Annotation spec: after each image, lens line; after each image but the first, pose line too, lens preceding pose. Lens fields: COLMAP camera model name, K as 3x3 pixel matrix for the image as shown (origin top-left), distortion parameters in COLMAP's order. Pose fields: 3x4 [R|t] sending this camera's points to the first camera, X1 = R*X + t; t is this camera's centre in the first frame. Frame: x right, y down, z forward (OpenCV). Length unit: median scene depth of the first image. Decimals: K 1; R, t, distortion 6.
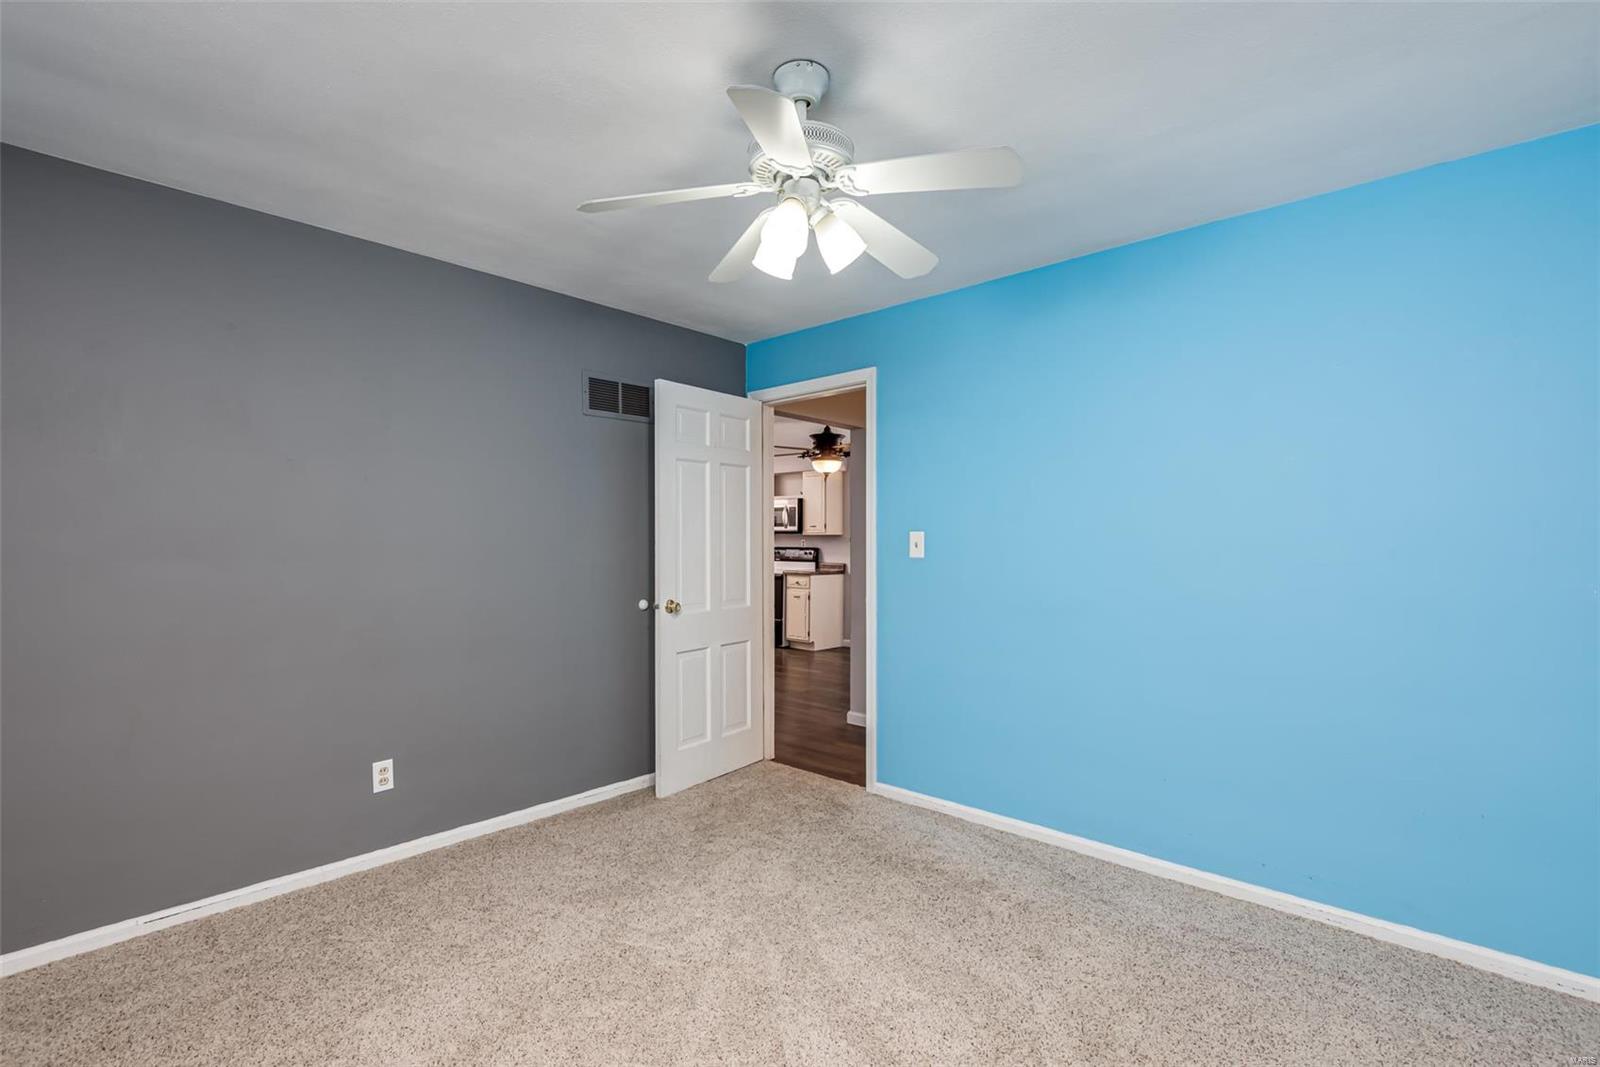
lens RADIAL K [[737.1, 0, 801.7], [0, 737.1, 527.0], [0, 0, 1]] dist [0.005542, 0.001034]
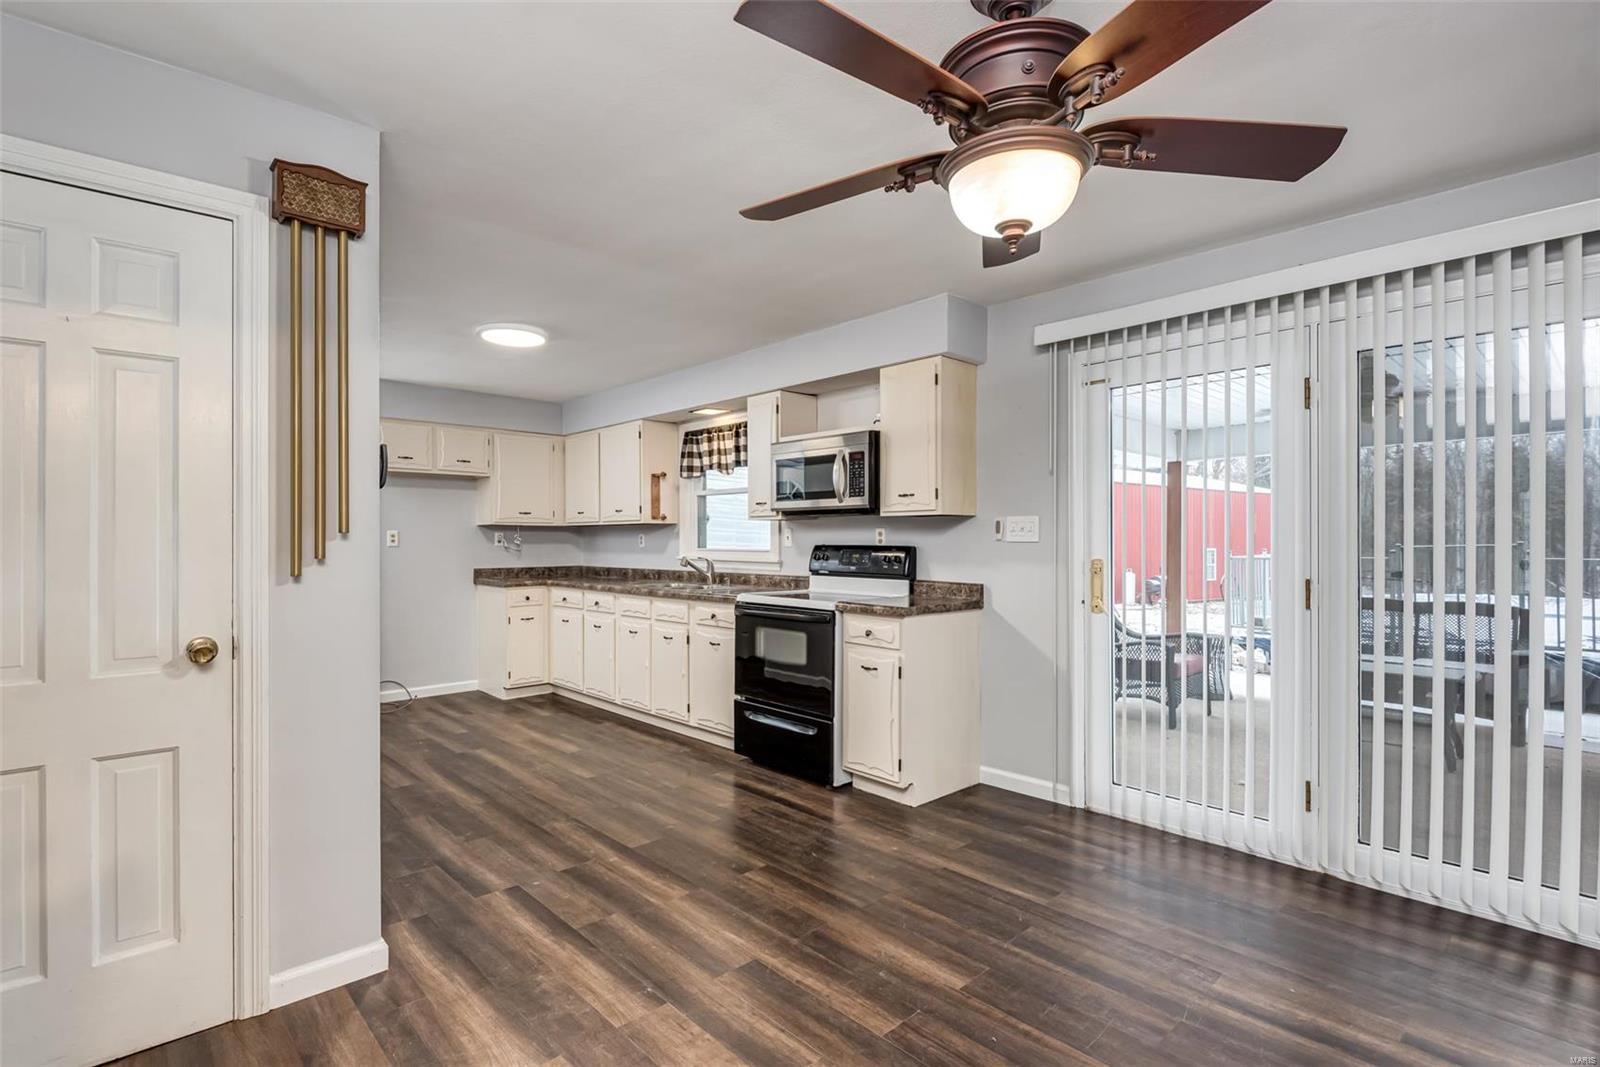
lens RADIAL K [[758.0, 0, 795.1], [0, 758.0, 541.6], [0, 0, 1]] dist [-0.000109, -0.000185]
pose [[0.993628, -0.002900, -0.112675, 0.001969], [0.005804, 0.999659, 0.025456, 0.013540], [0.112563, -0.025948, 0.993306, 0.554394]]
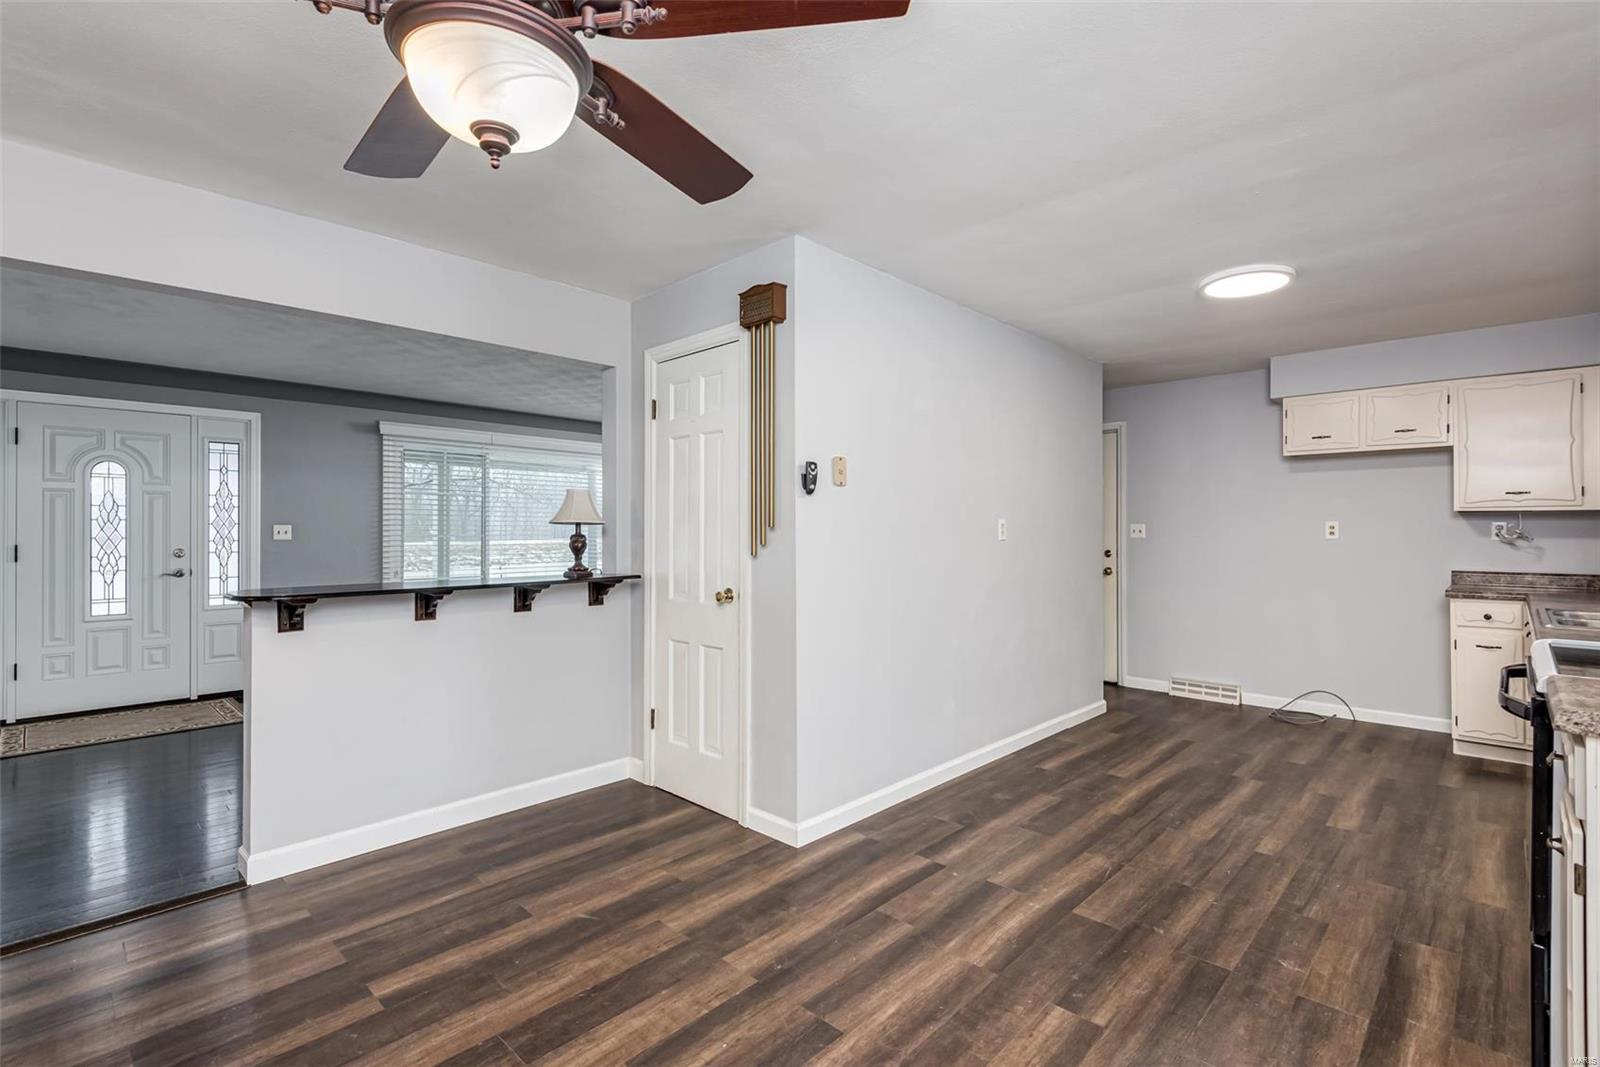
lens RADIAL K [[737.1, 0, 801.7], [0, 737.1, 527.0], [0, 0, 1]] dist [0.005542, 0.001034]
pose [[-0.057419, -0.007589, -0.998321, 0.166403], [0.021152, 0.999737, -0.008816, 0.019725], [0.998126, -0.021622, -0.057244, 0.802466]]
